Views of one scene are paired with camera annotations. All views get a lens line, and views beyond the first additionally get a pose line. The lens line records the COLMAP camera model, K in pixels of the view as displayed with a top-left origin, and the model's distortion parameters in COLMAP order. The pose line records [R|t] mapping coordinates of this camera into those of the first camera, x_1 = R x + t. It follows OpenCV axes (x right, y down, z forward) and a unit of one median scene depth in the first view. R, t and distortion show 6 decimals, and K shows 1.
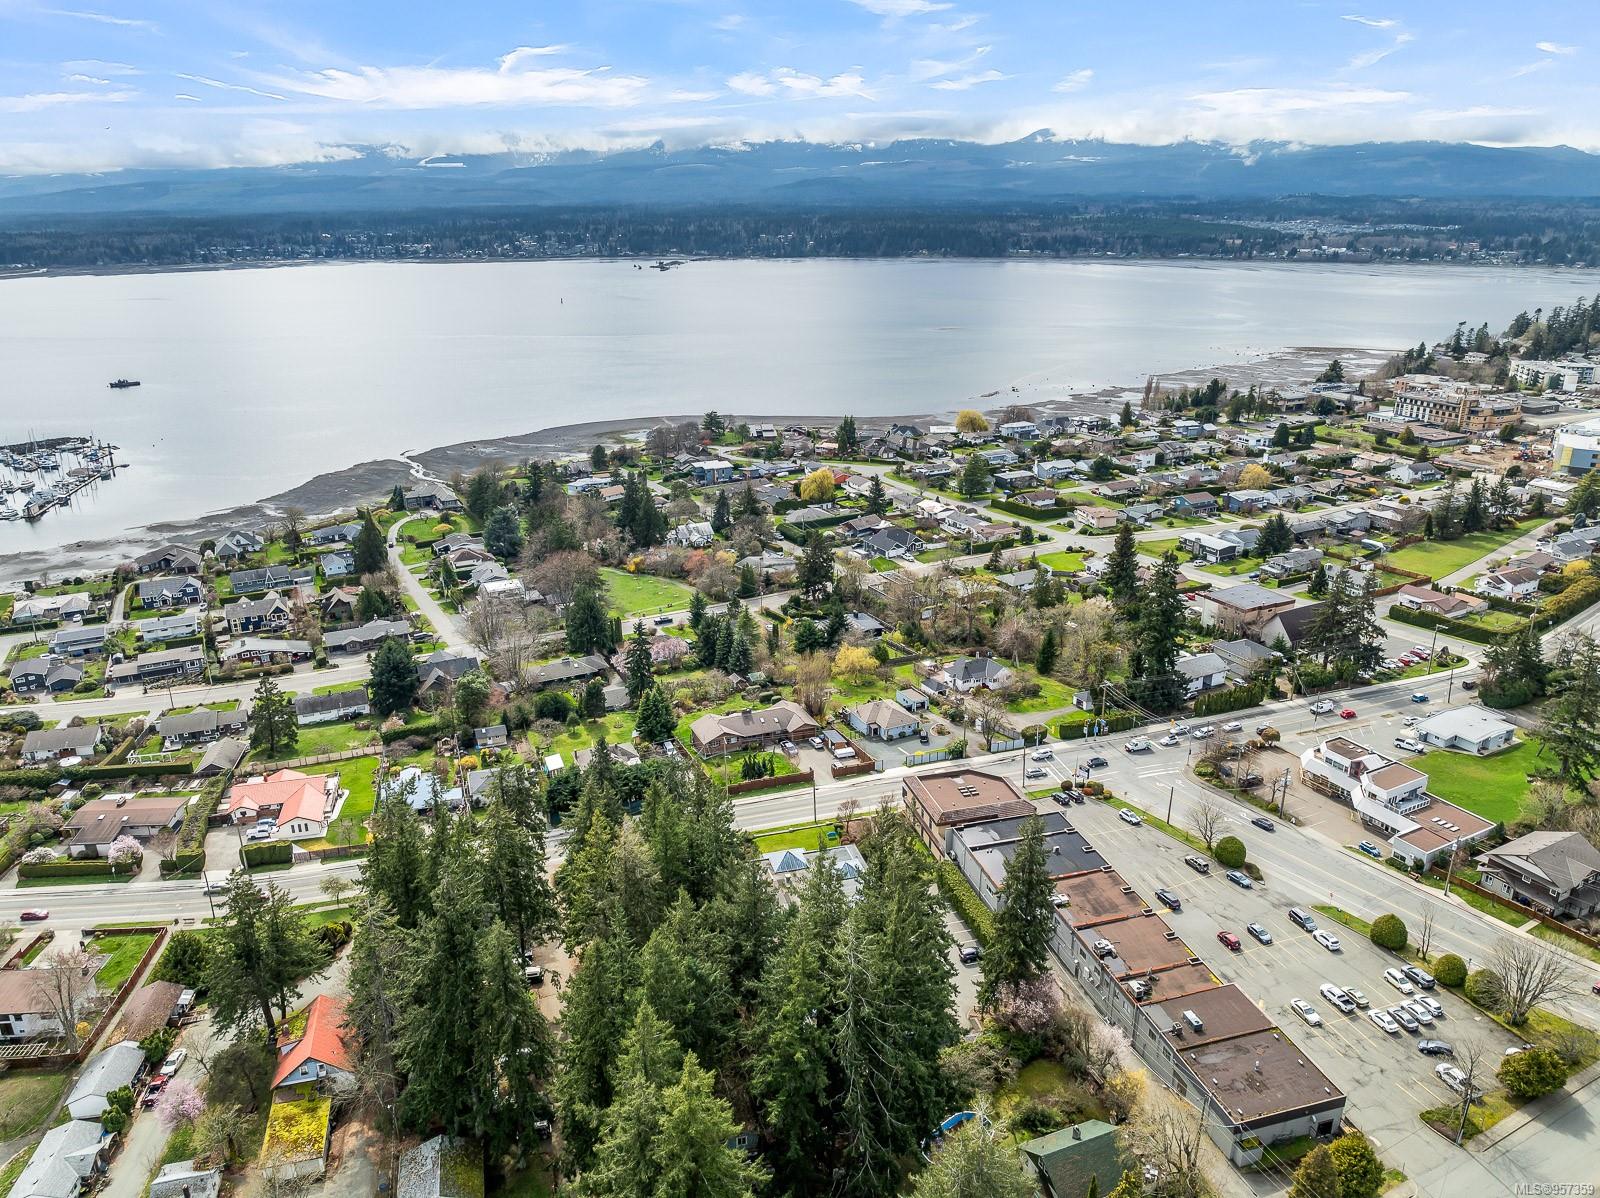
lens RADIAL K [[1115.0, 0, 800.0], [0, 1115.0, 599.0], [0, 0, 1]] dist [-0.025030, -0.023587]
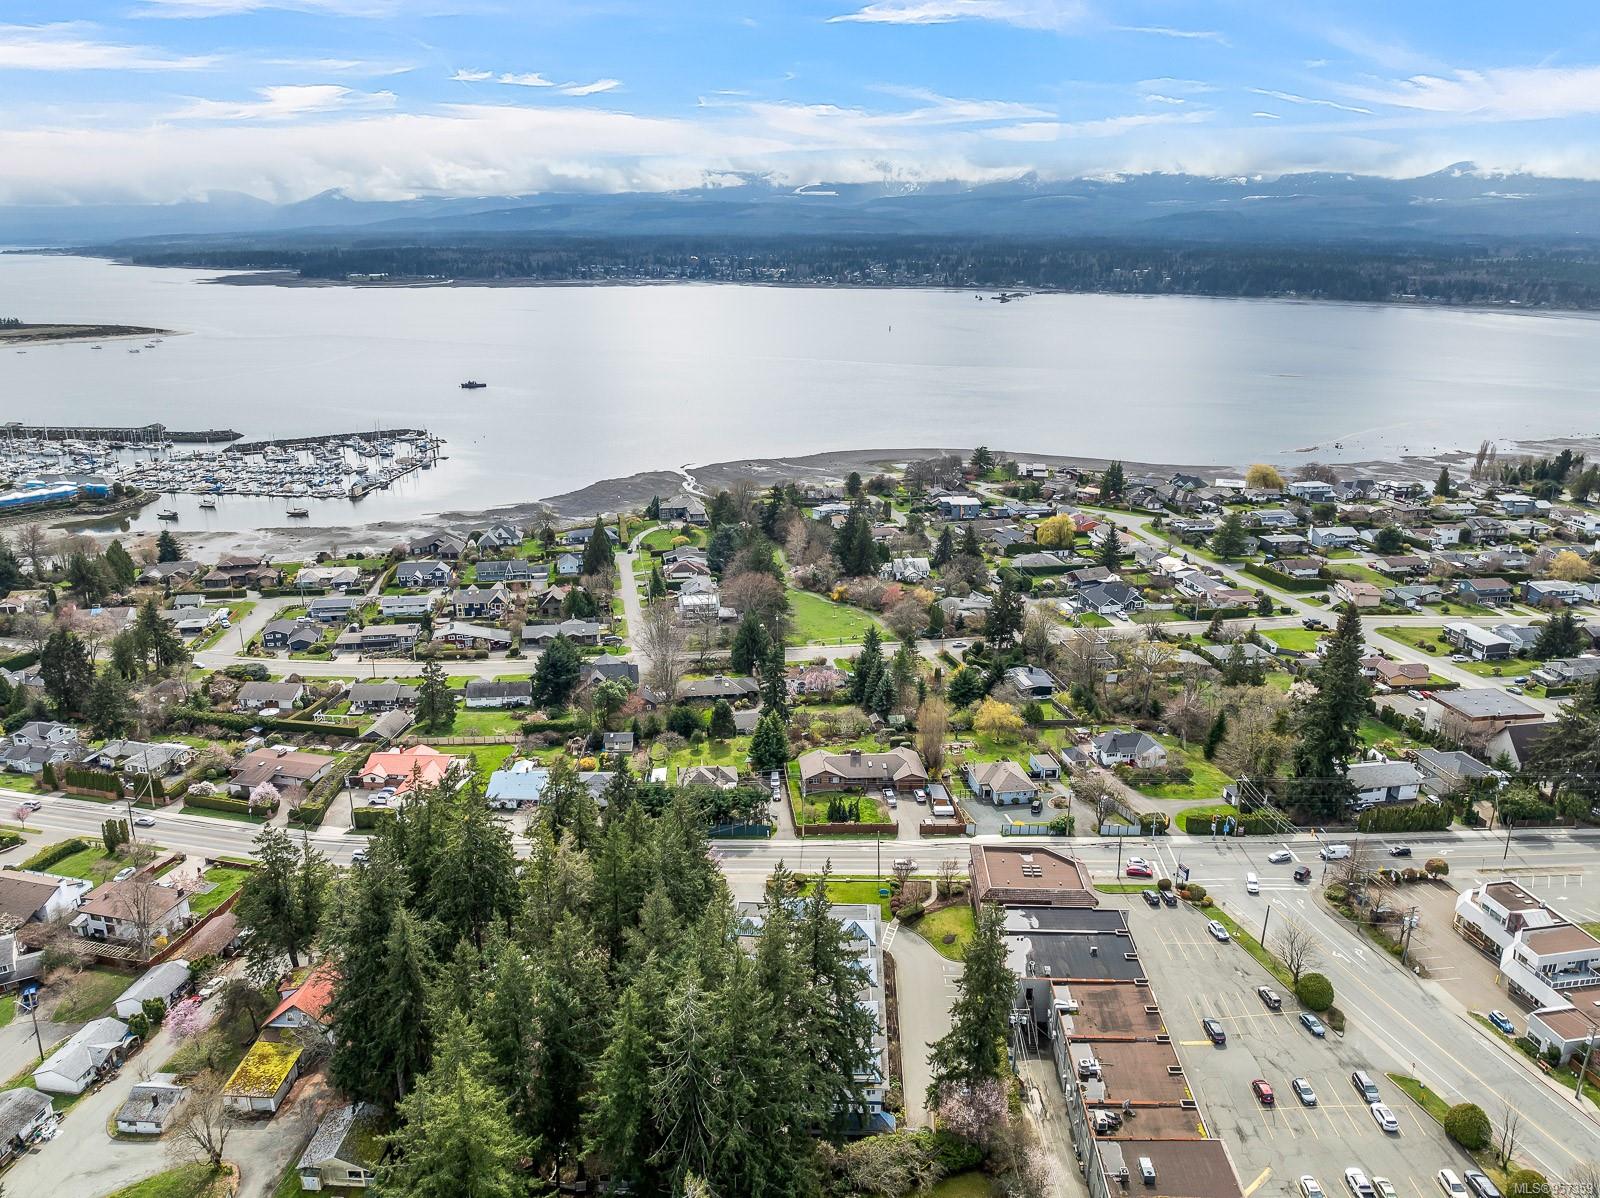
lens RADIAL K [[1134.8, 0, 800.0], [0, 1134.8, 599.0], [0, 0, 1]] dist [-0.042125, 0.011040]
pose [[0.954164, 0.104272, -0.280532, 0.119389], [-0.112520, 0.993559, -0.013410, -0.009582], [0.277327, 0.044361, 0.959751, 0.023059]]
